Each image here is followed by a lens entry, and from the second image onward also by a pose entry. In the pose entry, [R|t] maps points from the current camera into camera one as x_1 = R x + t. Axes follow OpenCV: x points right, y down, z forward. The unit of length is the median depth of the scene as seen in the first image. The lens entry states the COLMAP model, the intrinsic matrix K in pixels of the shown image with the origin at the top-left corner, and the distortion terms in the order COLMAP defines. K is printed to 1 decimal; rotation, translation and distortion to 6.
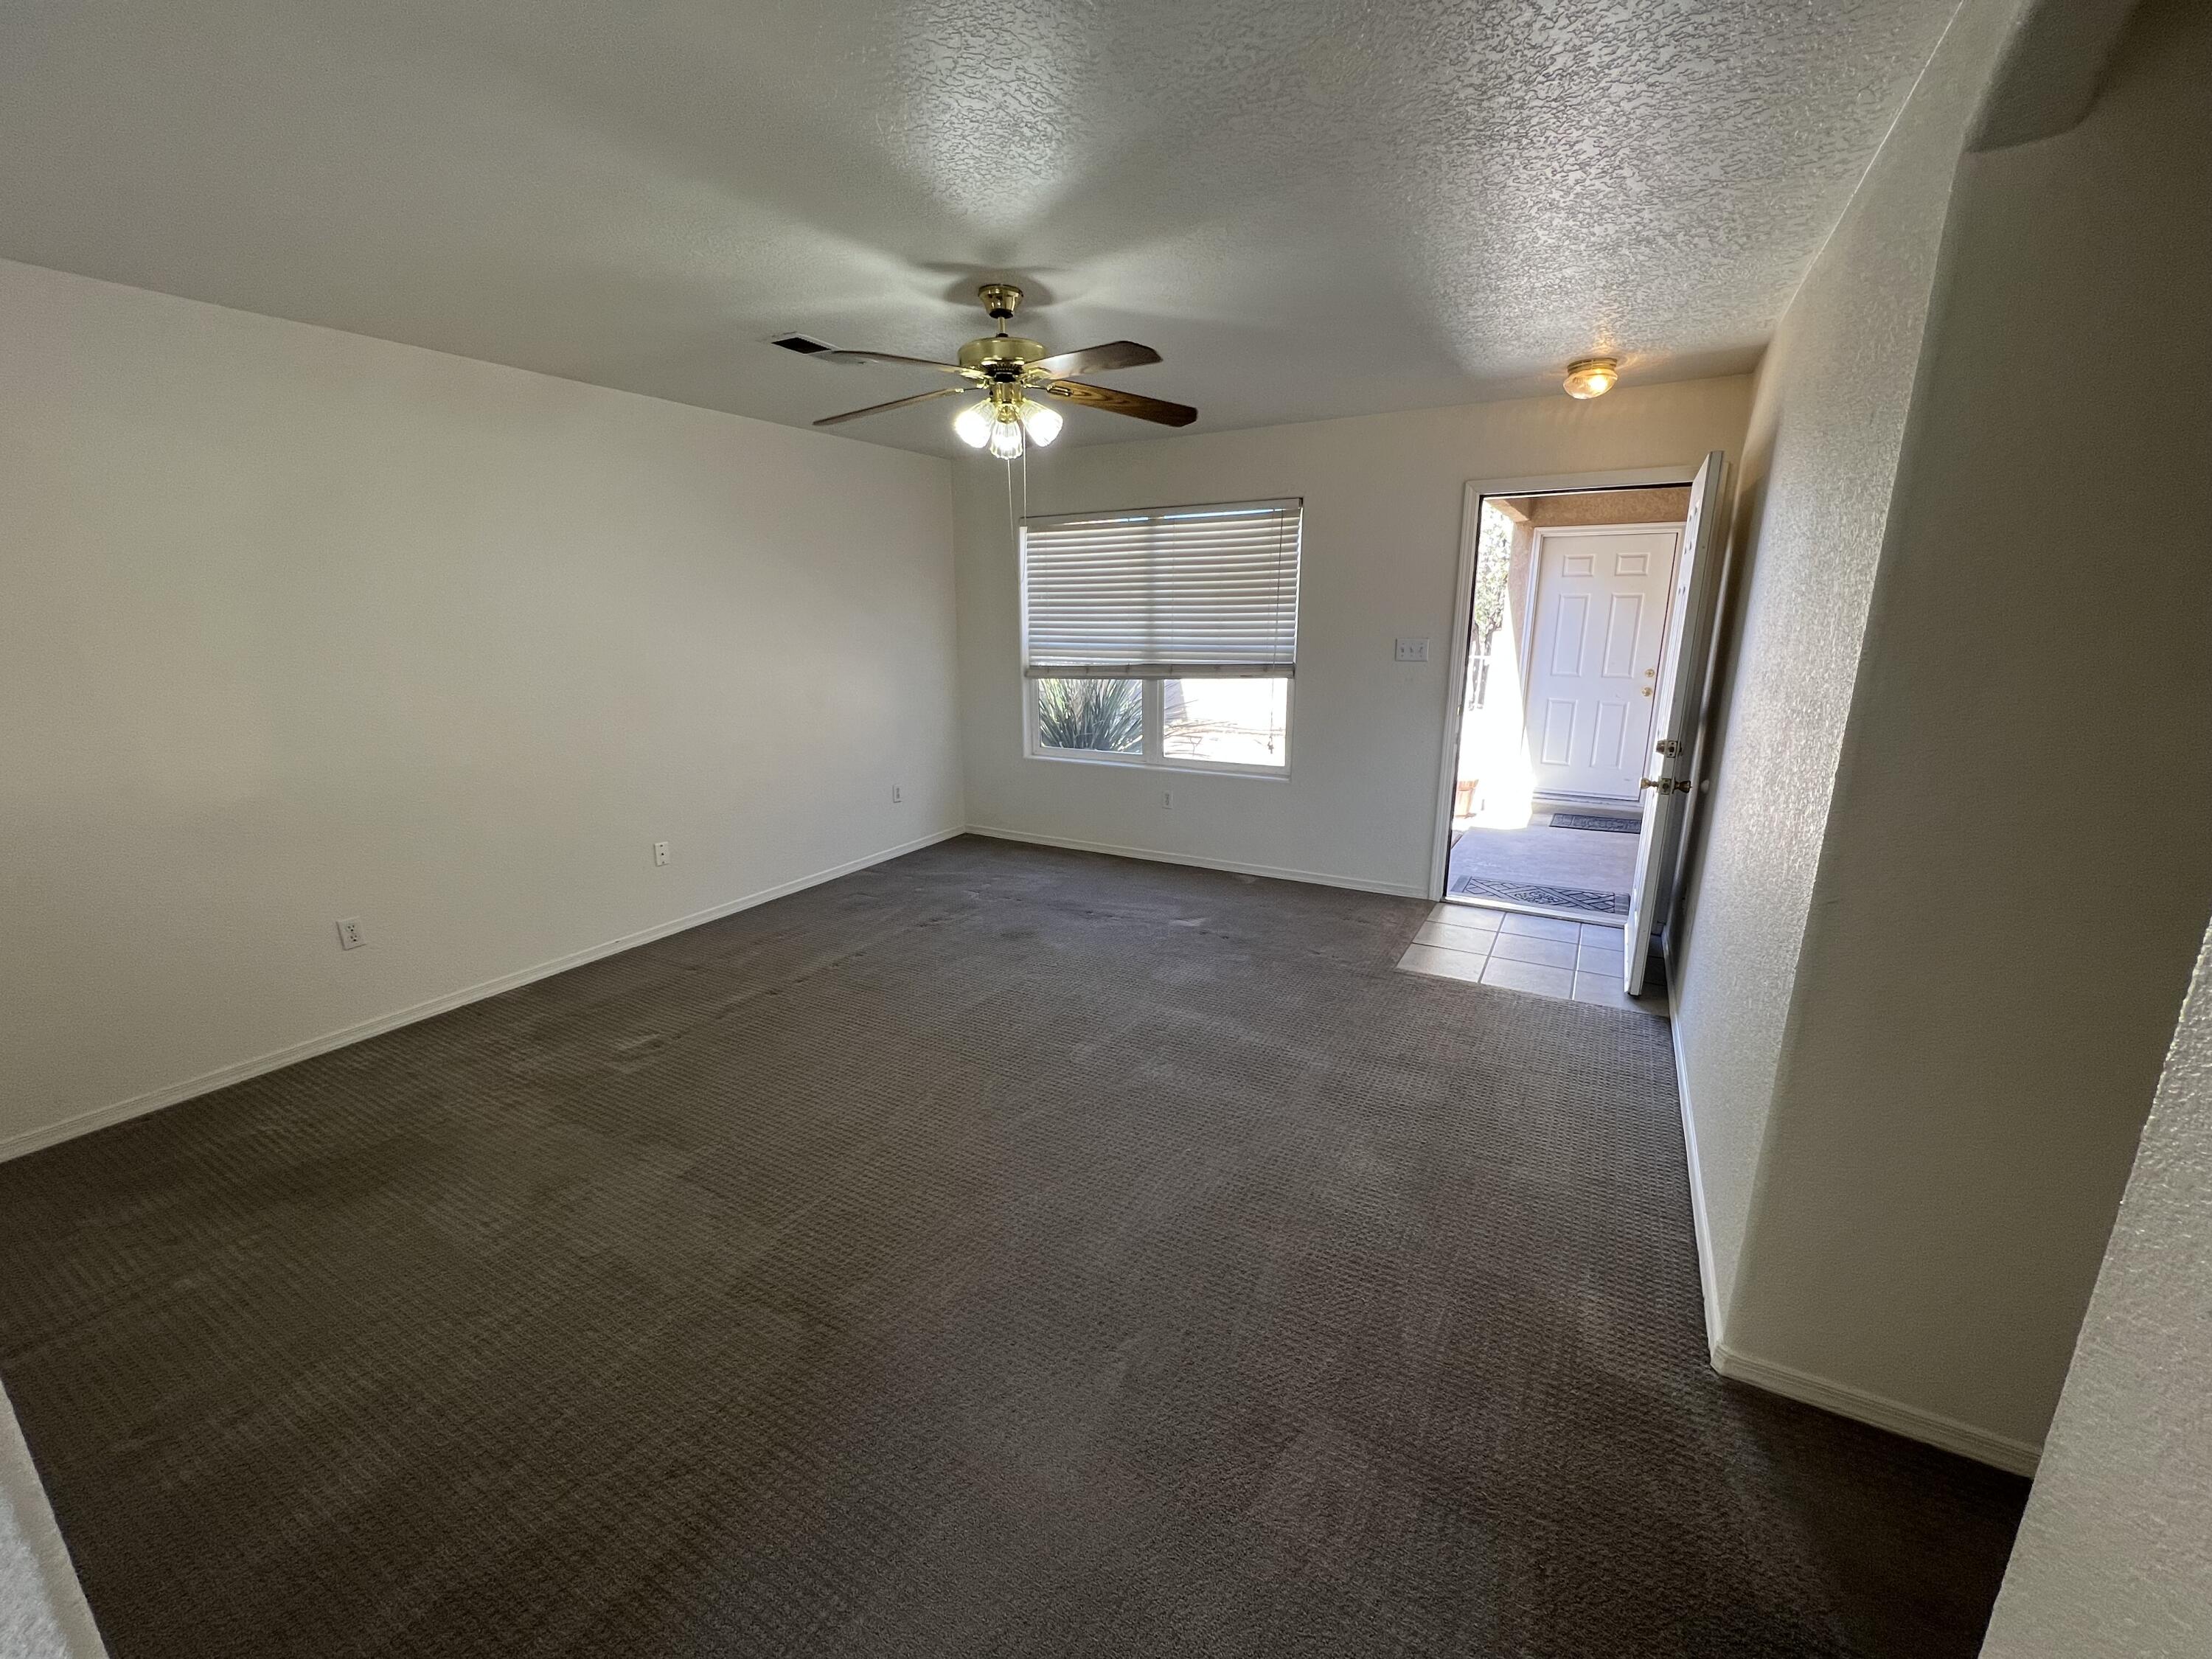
lens RADIAL K [[883.5, 0, 1098.5], [0, 883.5, 830.7], [0, 0, 1]] dist [0.000678, 0.000702]
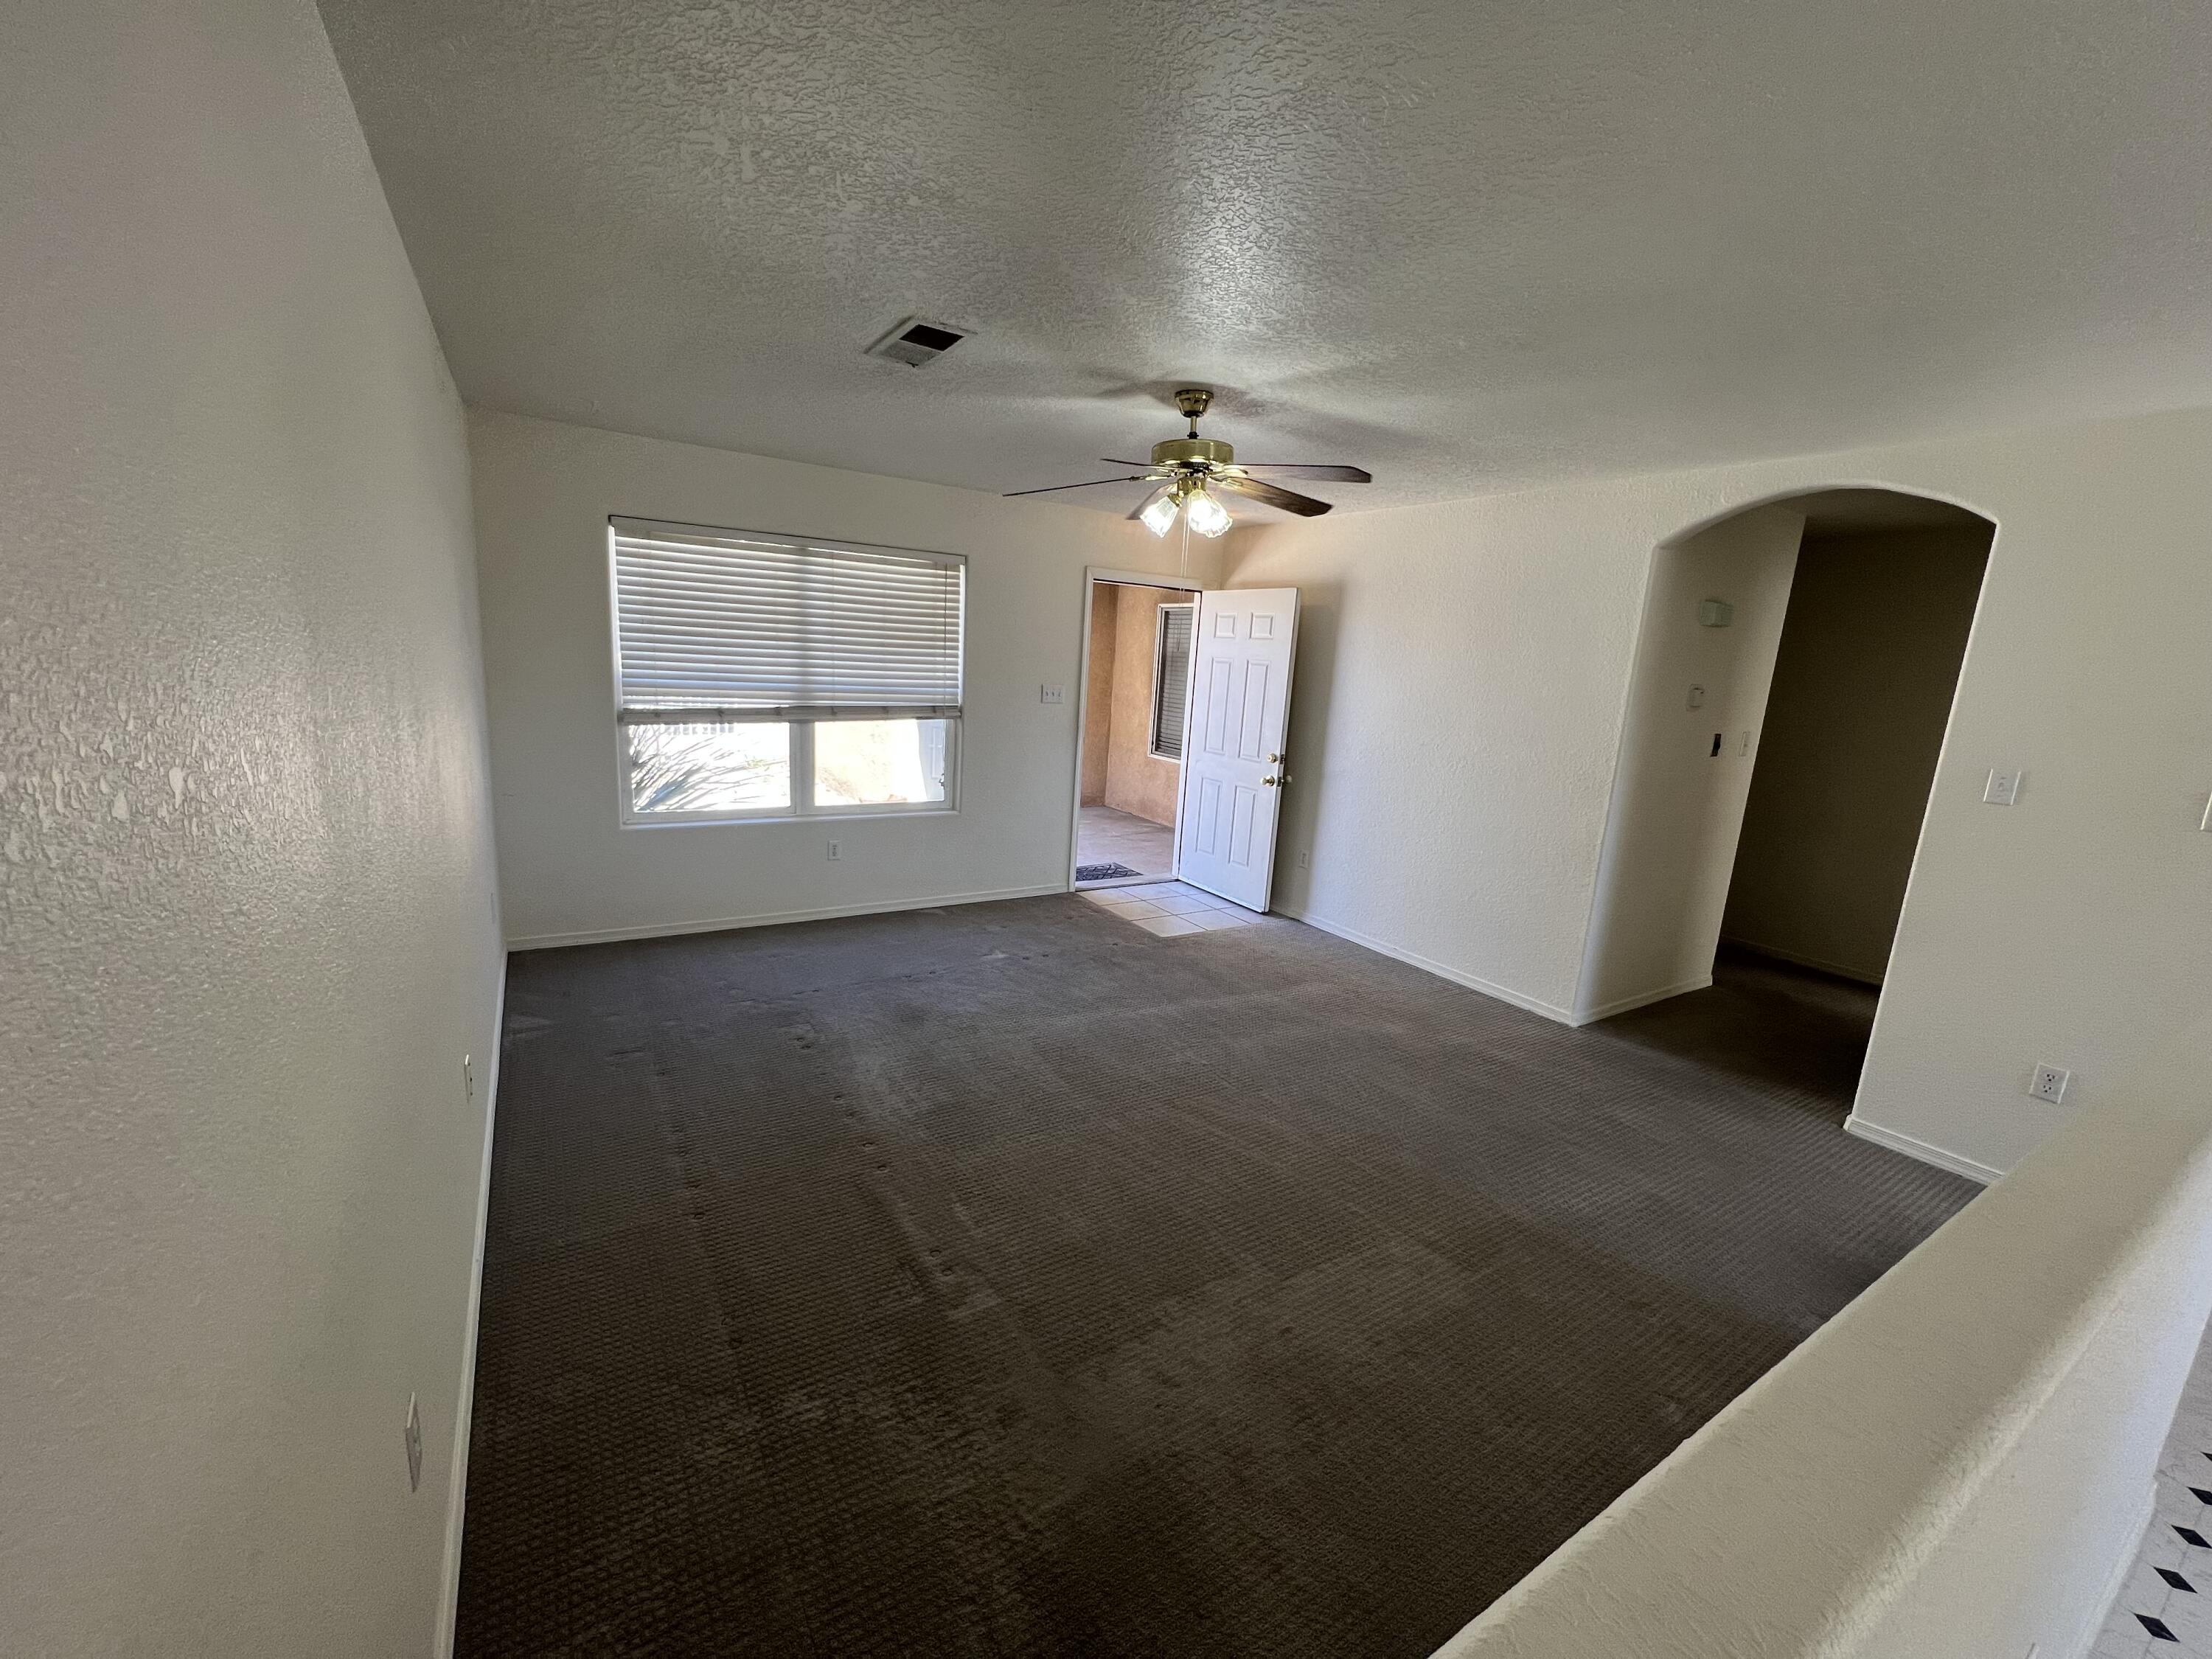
lens RADIAL K [[890.3, 0, 1093.7], [0, 890.3, 829.2], [0, 0, 1]] dist [-0.002119, 0.000820]
pose [[0.466240, -0.136074, 0.874130, -0.924482], [0.154089, 0.985487, 0.071221, -0.124826], [-0.871135, 0.101488, 0.480441, 0.471182]]
